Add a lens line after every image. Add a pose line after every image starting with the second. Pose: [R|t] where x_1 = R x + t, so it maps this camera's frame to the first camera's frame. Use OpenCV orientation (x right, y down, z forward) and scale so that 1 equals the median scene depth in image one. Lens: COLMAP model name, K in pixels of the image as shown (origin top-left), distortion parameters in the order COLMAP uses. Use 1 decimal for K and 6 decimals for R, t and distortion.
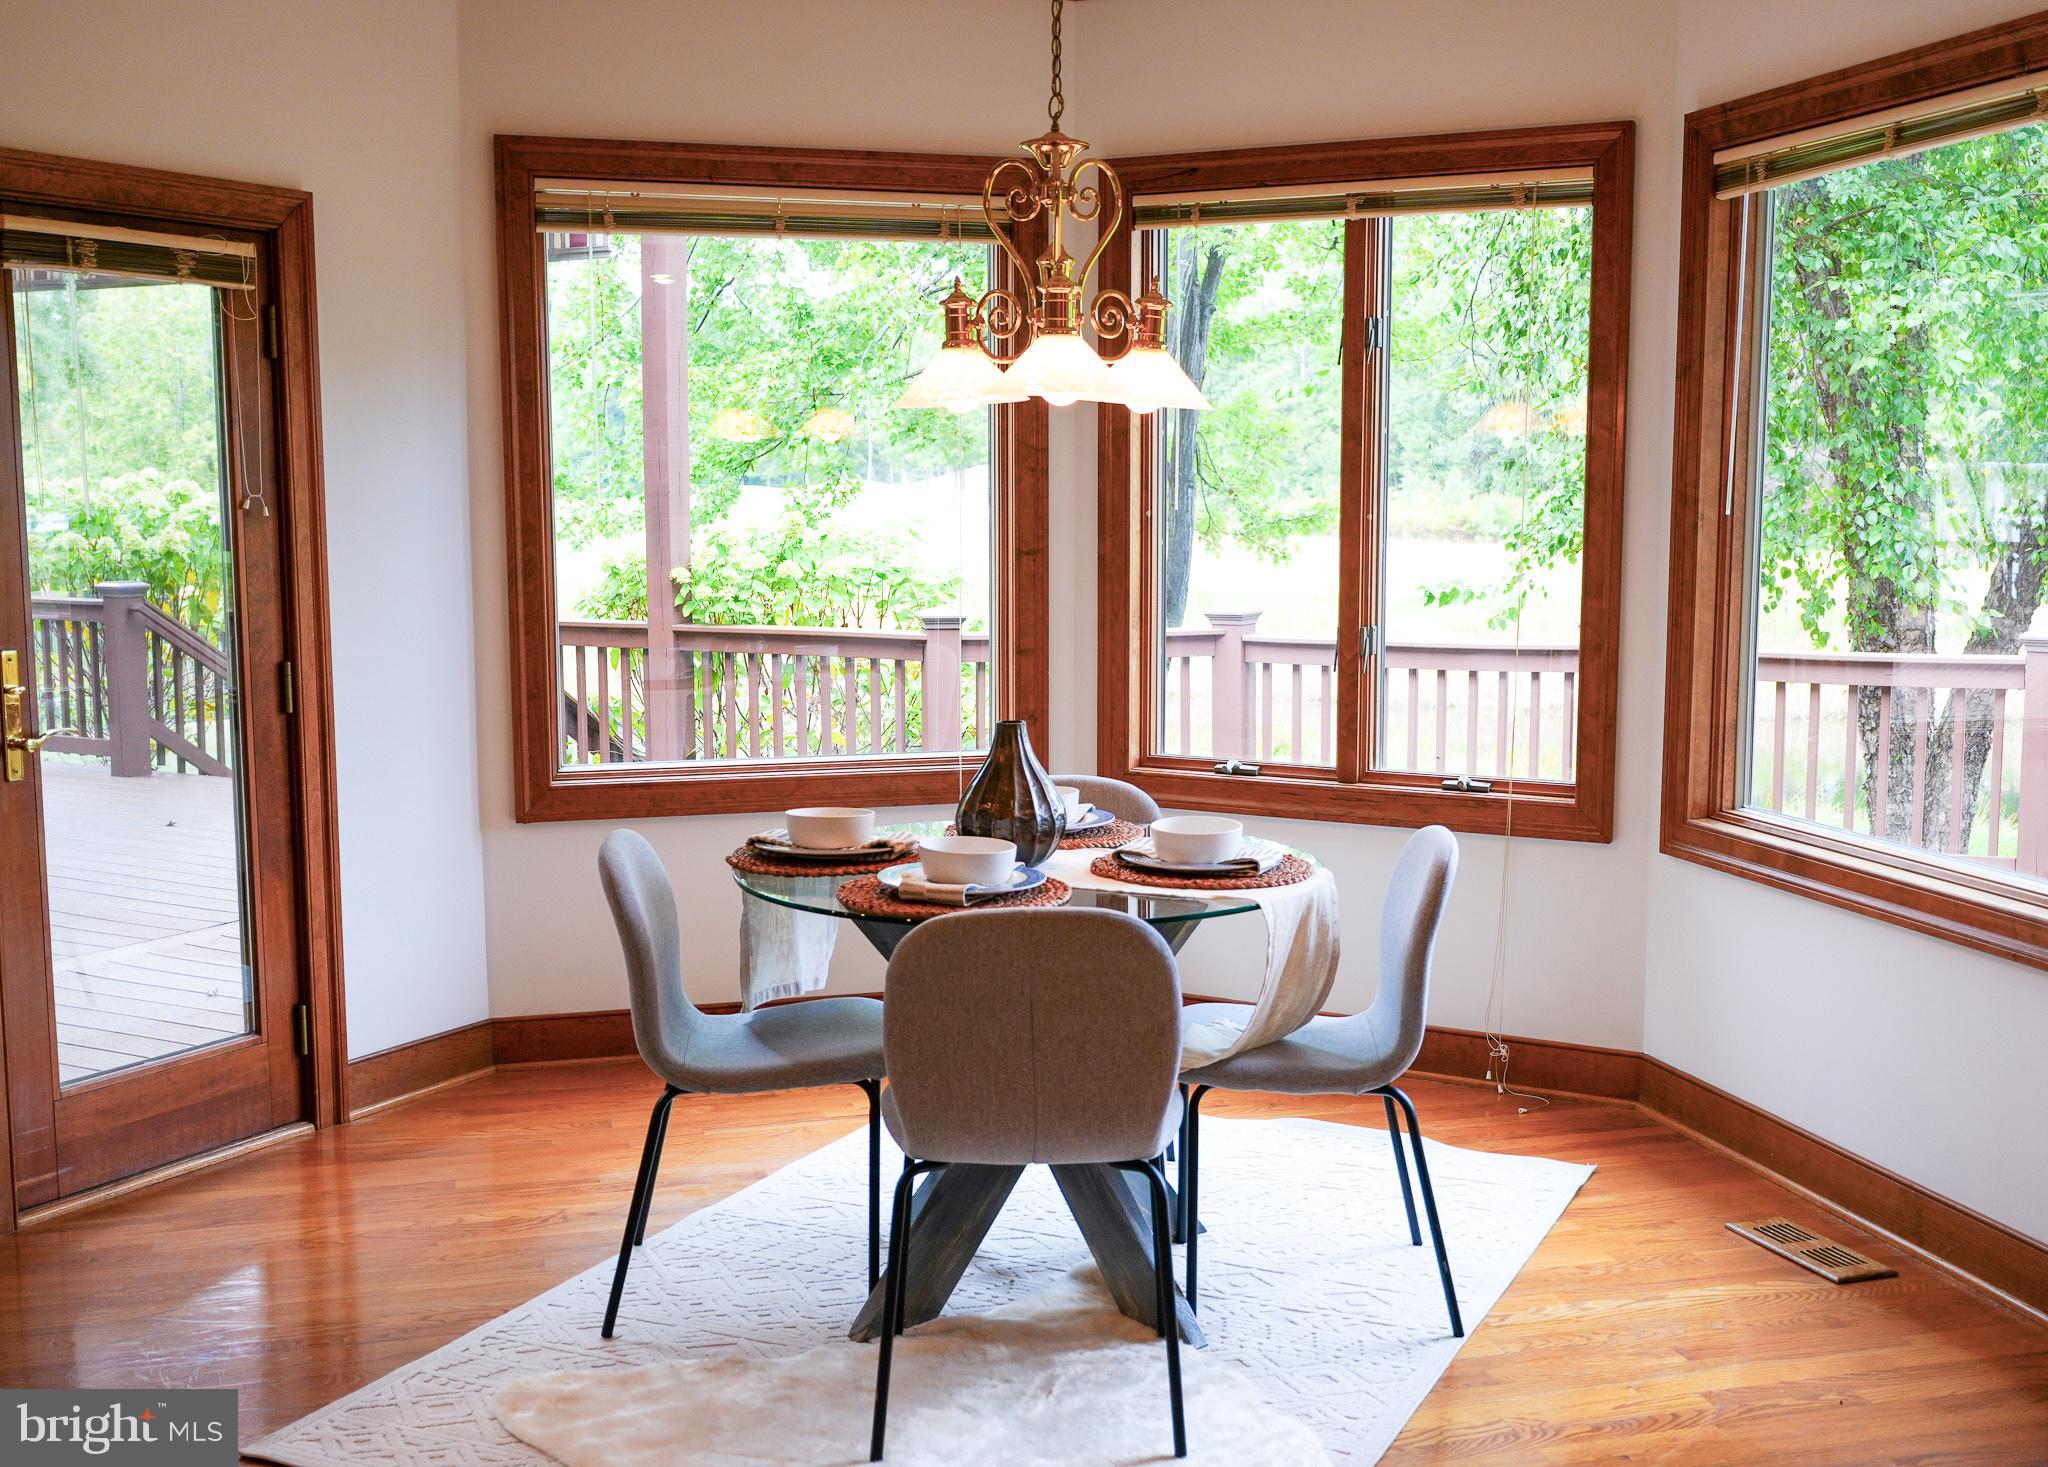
lens RADIAL K [[2185.6, 0, 1027.3], [0, 2185.6, 723.8], [0, 0, 1]] dist [0.027299, 0.000000]
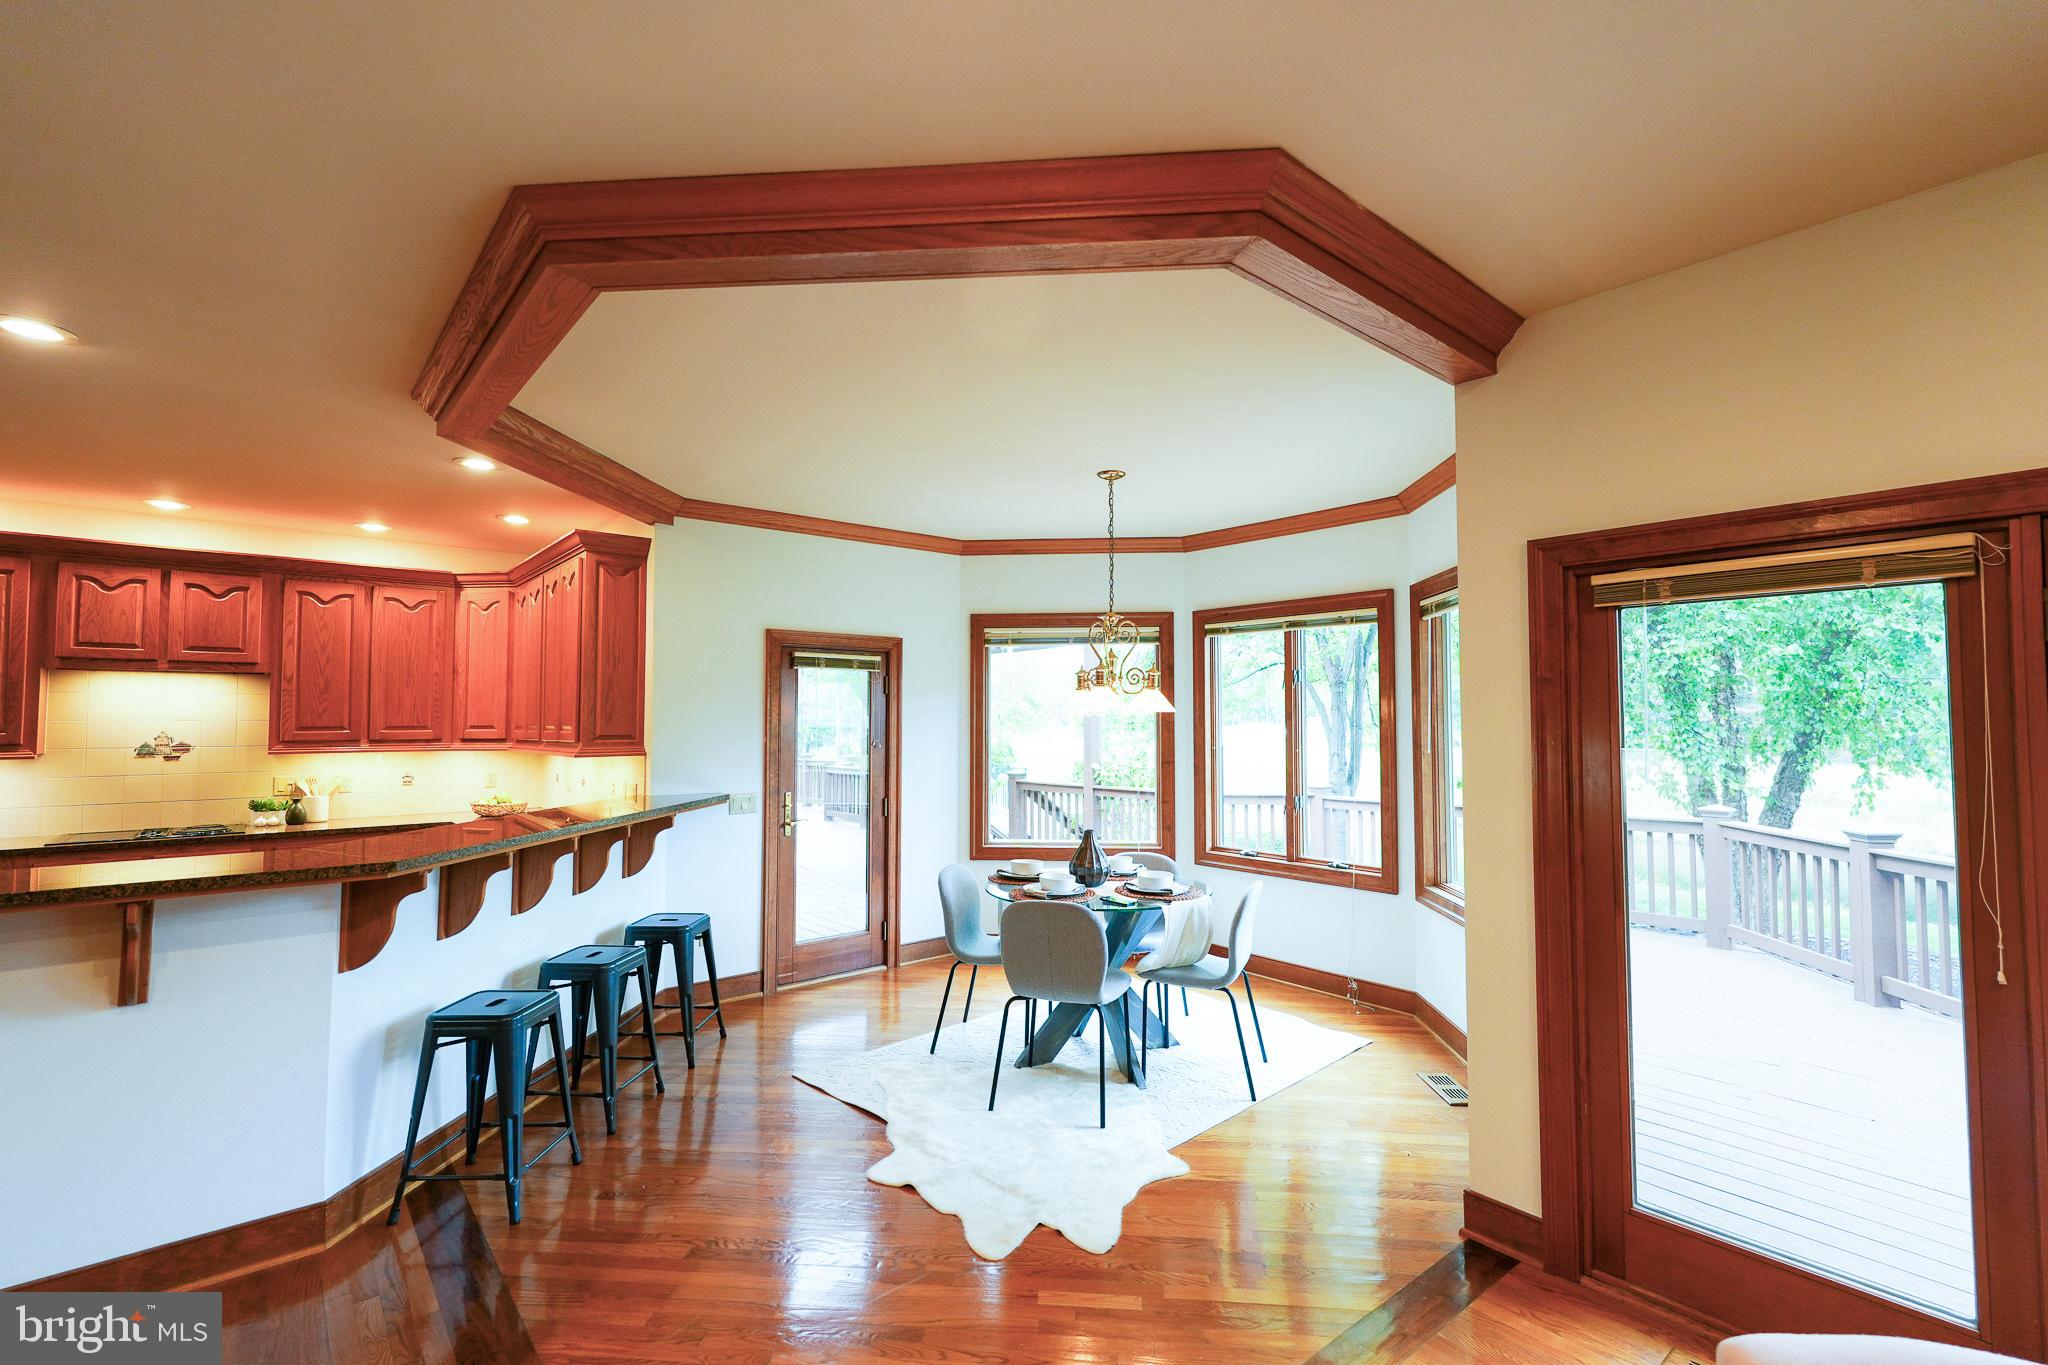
lens RADIAL K [[893.8, 0, 1012.8], [0, 893.8, 681.8], [0, 0, 1]] dist [0.007024, -0.001410]
pose [[0.931603, -0.018862, -0.362989, 0.241309], [-0.038910, 0.987739, -0.151186, -0.008368], [0.361390, 0.154969, 0.919447, -0.039053]]
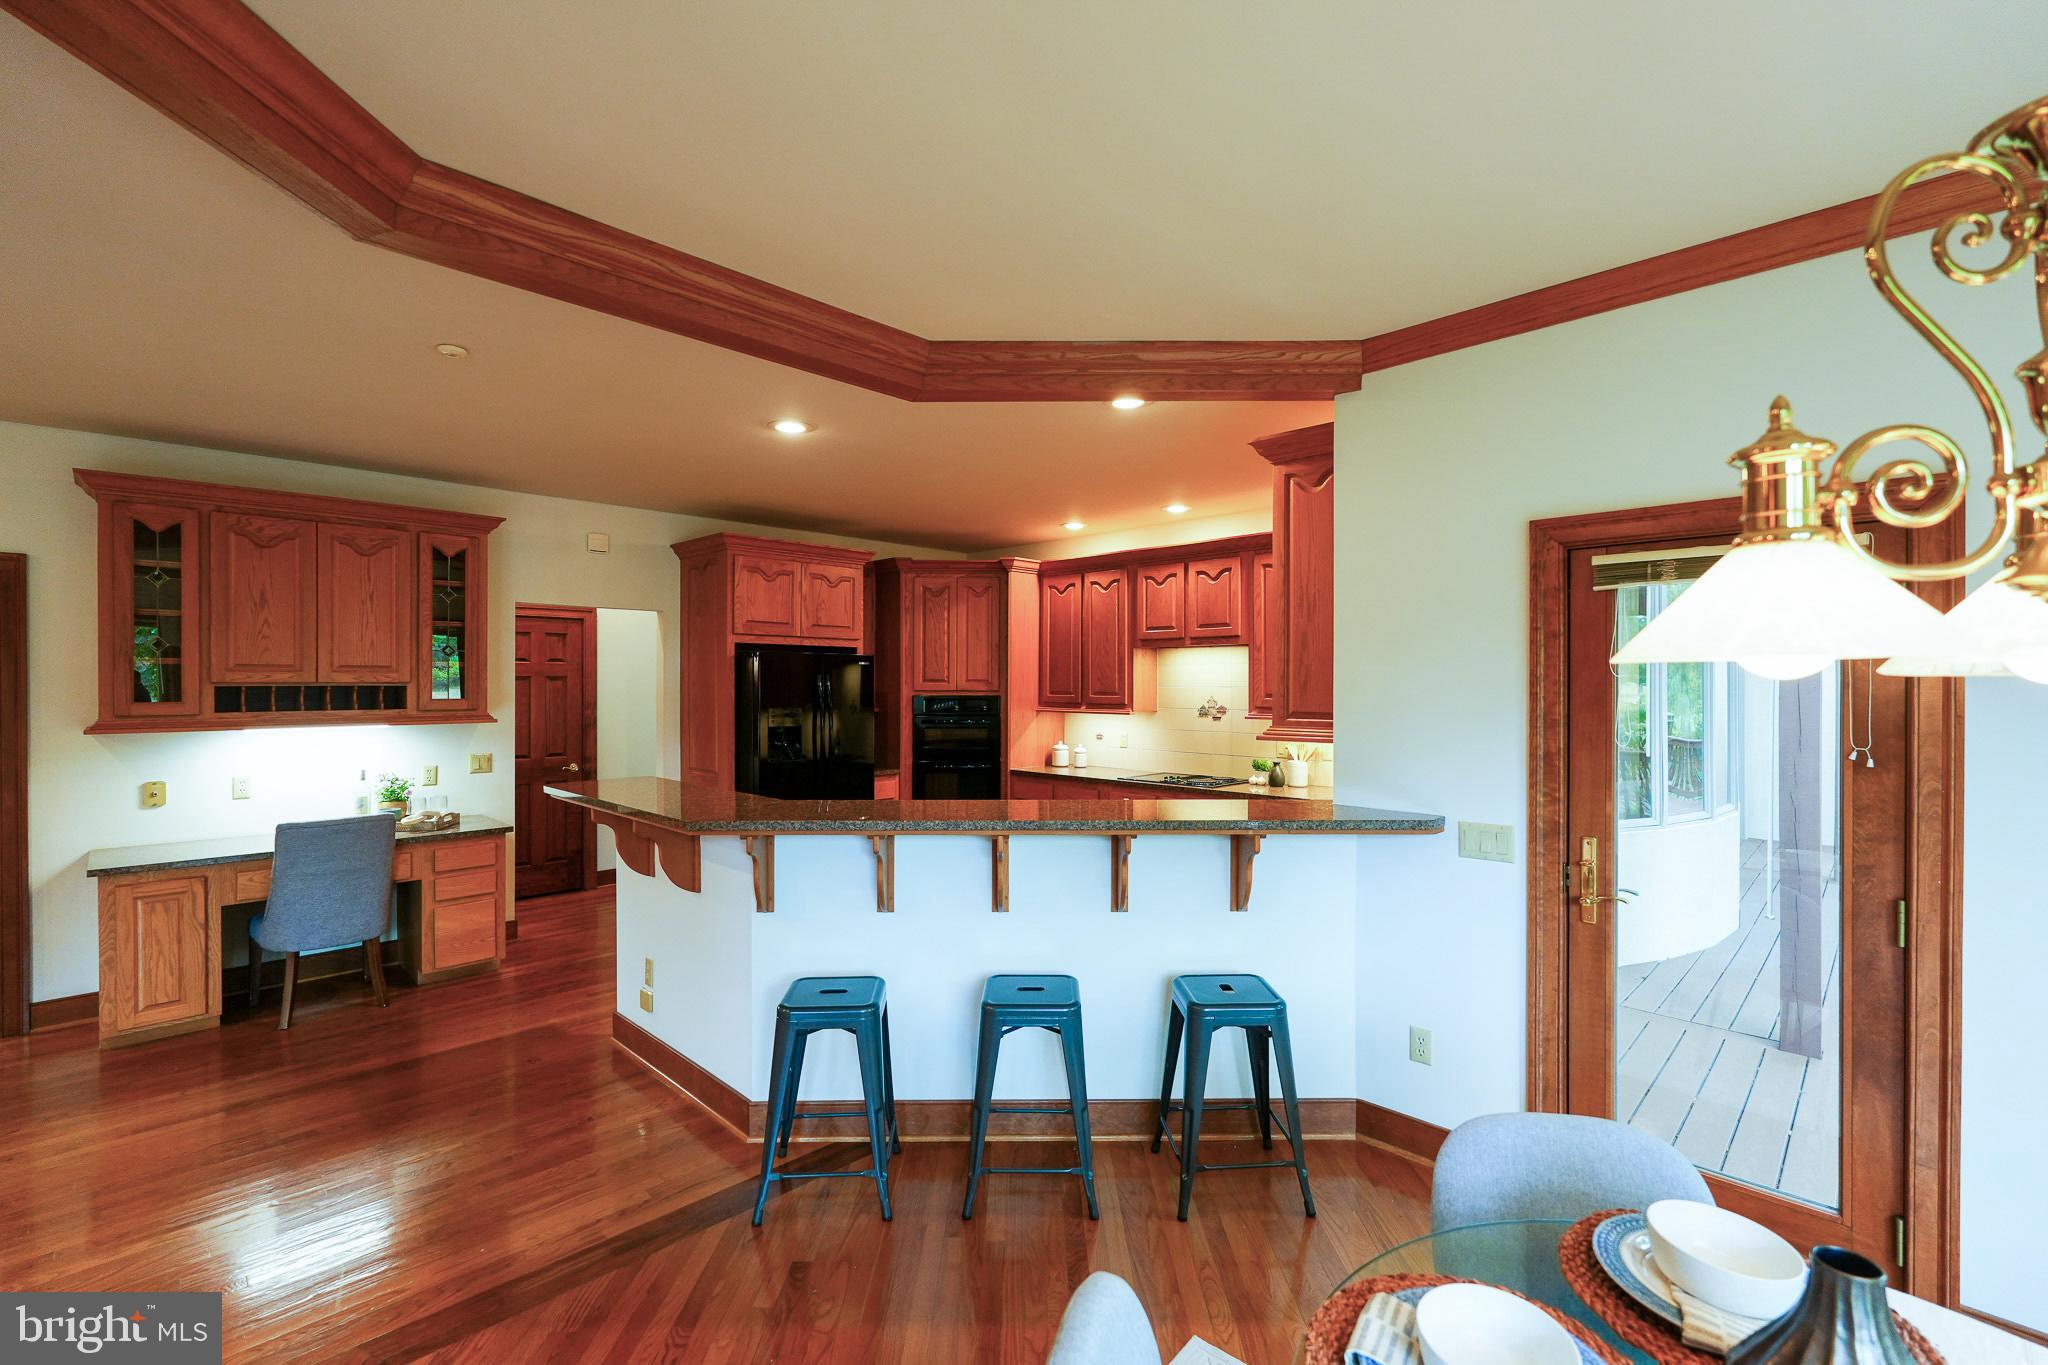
lens RADIAL K [[893.8, 0, 1028.9], [0, 893.8, 674.7], [0, 0, 1]] dist [0.007024, -0.001410]
pose [[-0.273476, -0.011020, -0.961816, 0.212956], [-0.112079, 0.993488, 0.020485, -0.099293], [0.955327, 0.113401, -0.272930, 0.682281]]
